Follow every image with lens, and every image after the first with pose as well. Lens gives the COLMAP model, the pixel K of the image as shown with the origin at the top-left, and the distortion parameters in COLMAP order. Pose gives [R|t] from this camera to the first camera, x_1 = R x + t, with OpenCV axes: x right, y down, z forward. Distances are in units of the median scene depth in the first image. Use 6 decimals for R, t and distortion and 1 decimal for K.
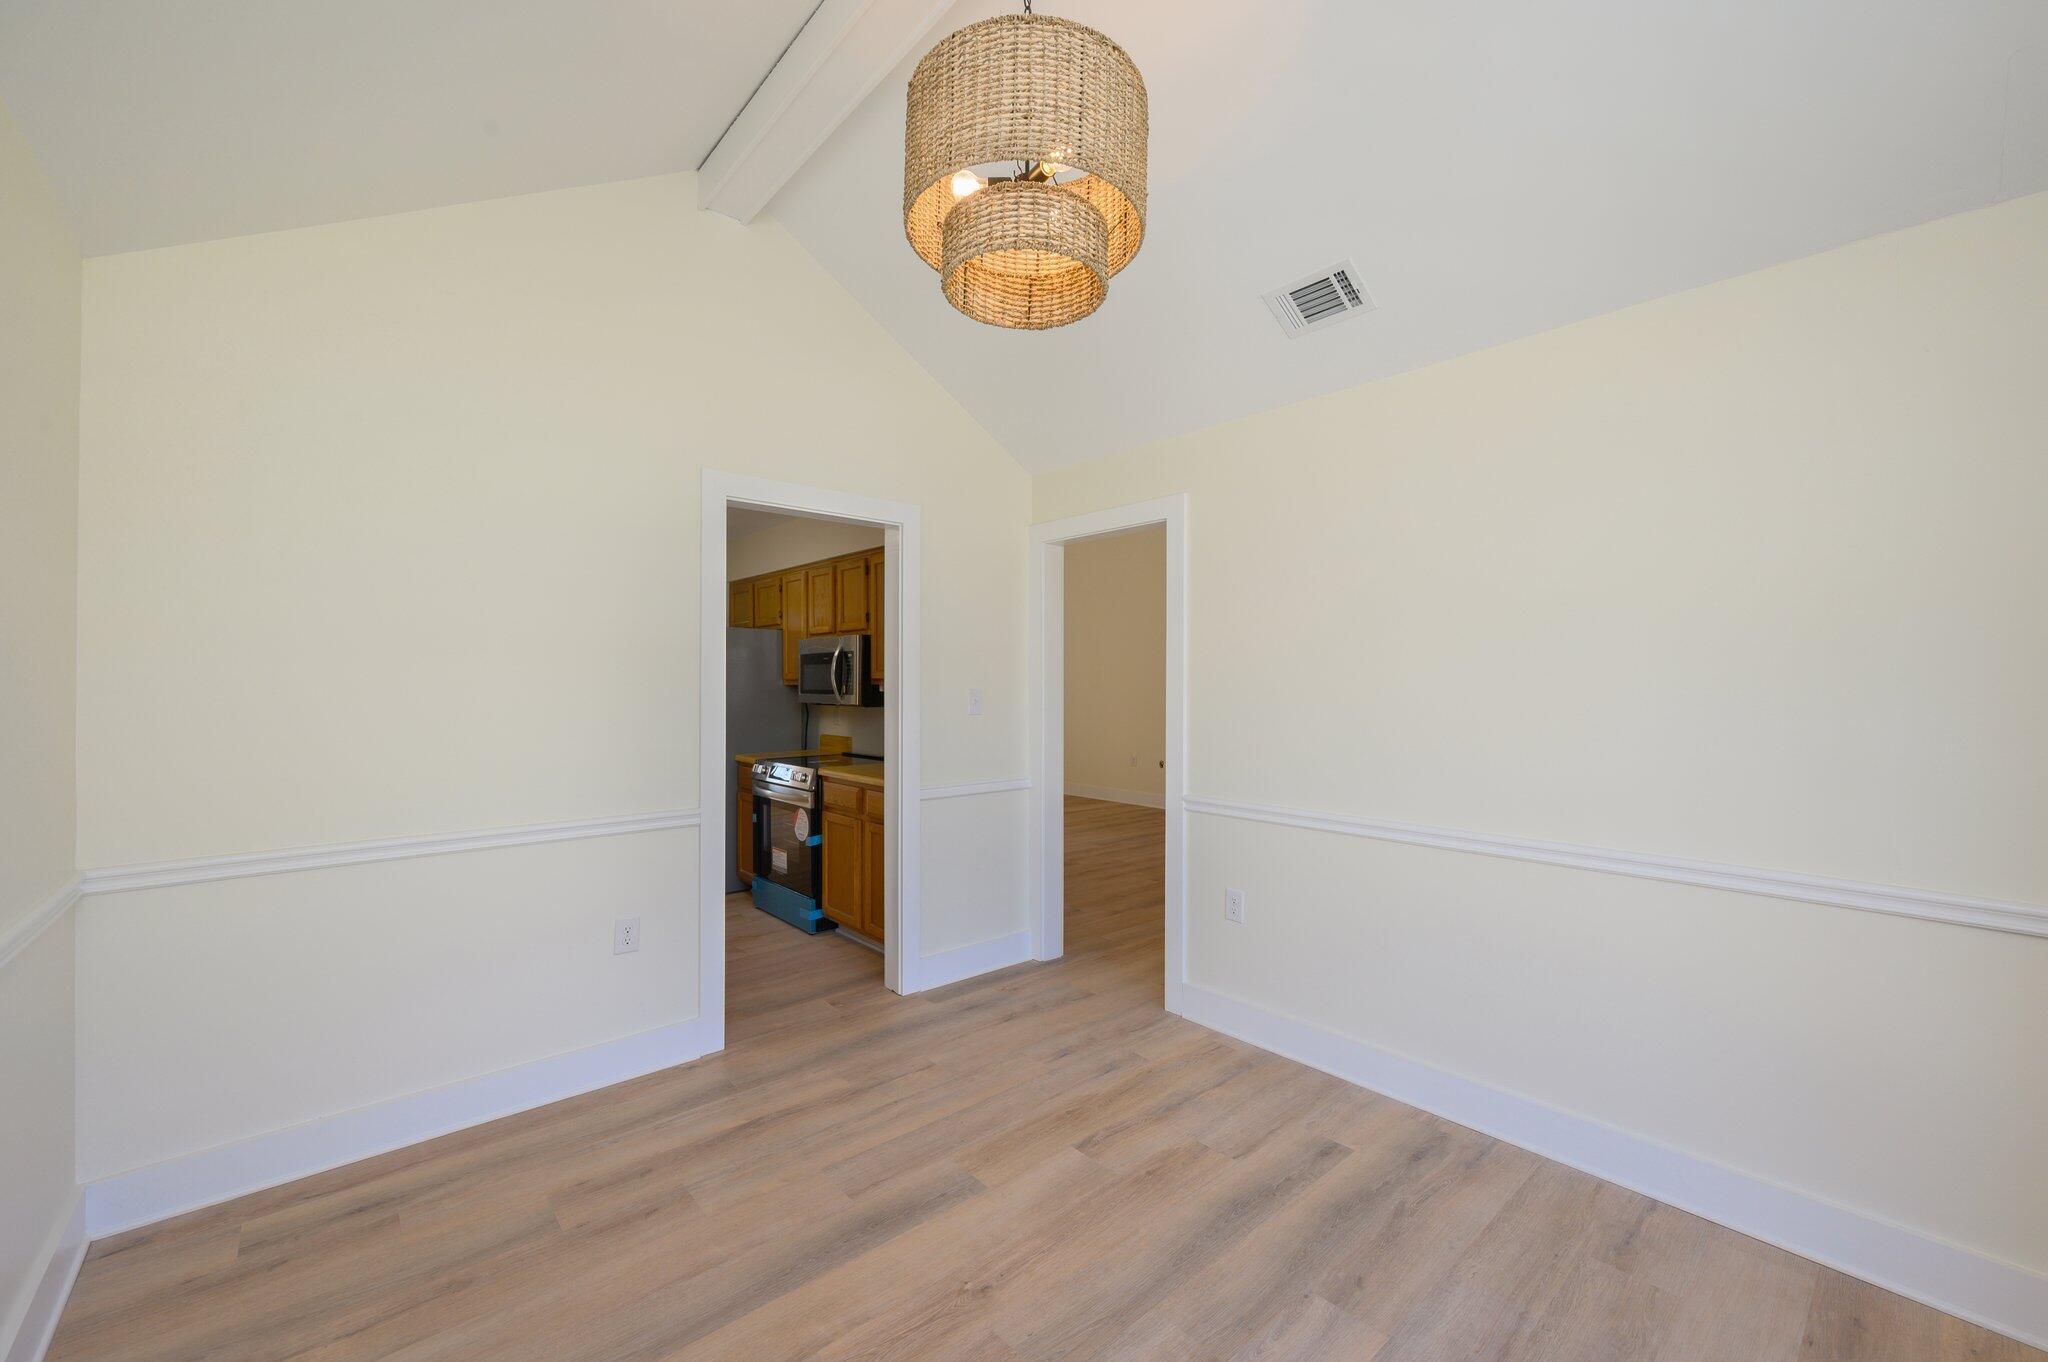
lens RADIAL K [[819.4, 0, 1024.0], [0, 819.4, 681.0], [0, 0, 1]] dist [0.000387, 0.000017]
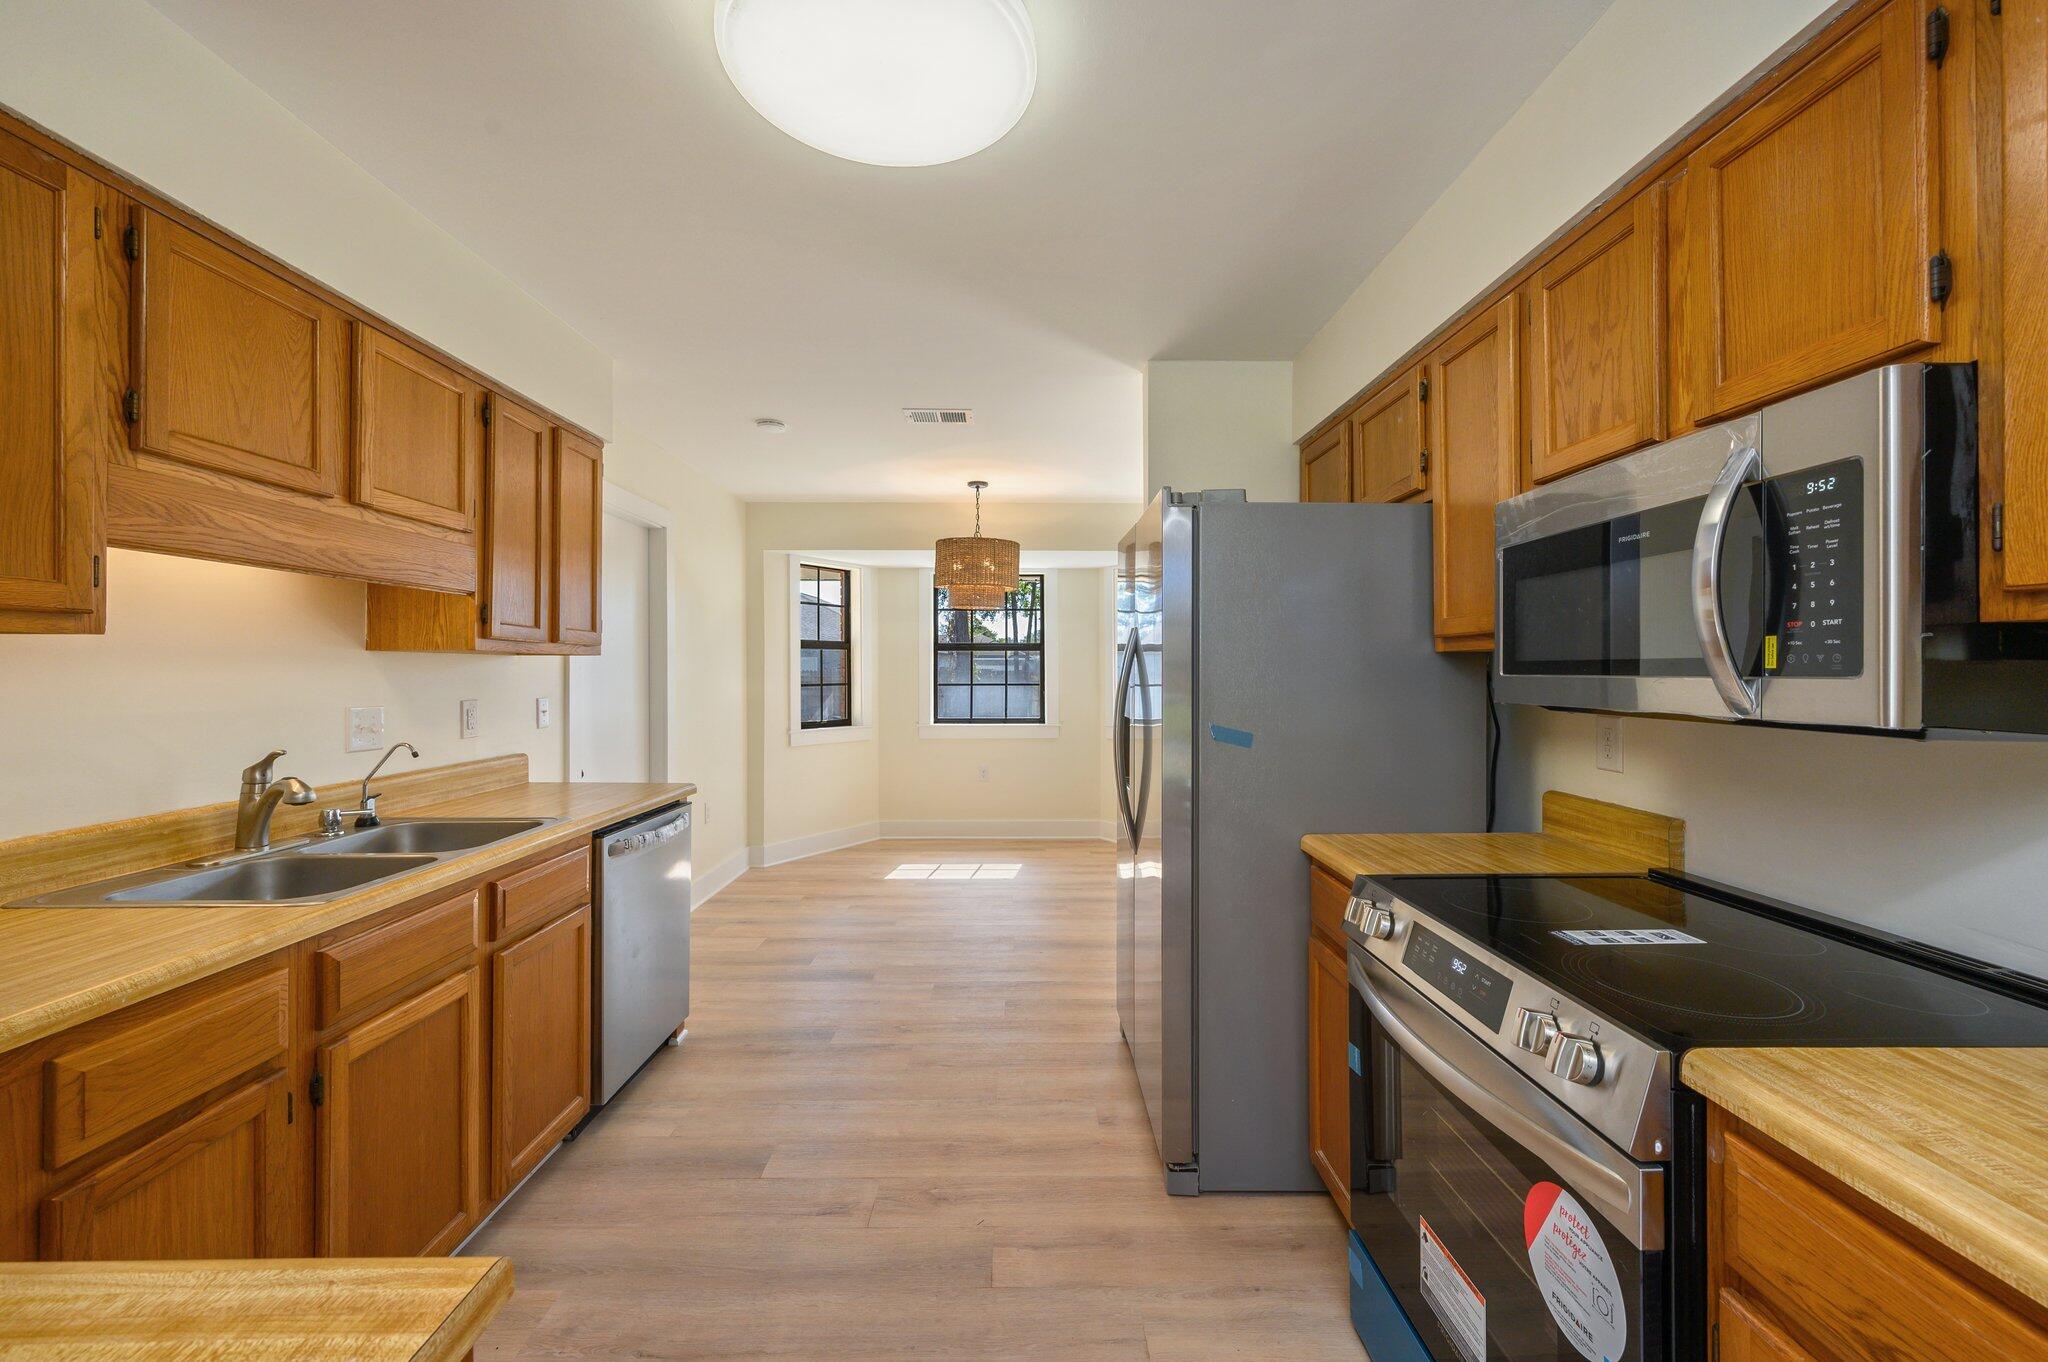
lens RADIAL K [[819.4, 0, 1024.0], [0, 819.4, 681.0], [0, 0, 1]] dist [0.000387, 0.000017]
pose [[0.764859, -0.003851, -0.644186, -0.219596], [0.019768, 0.999652, 0.017495, 0.008531], [0.643895, -0.026115, 0.764668, 0.671420]]
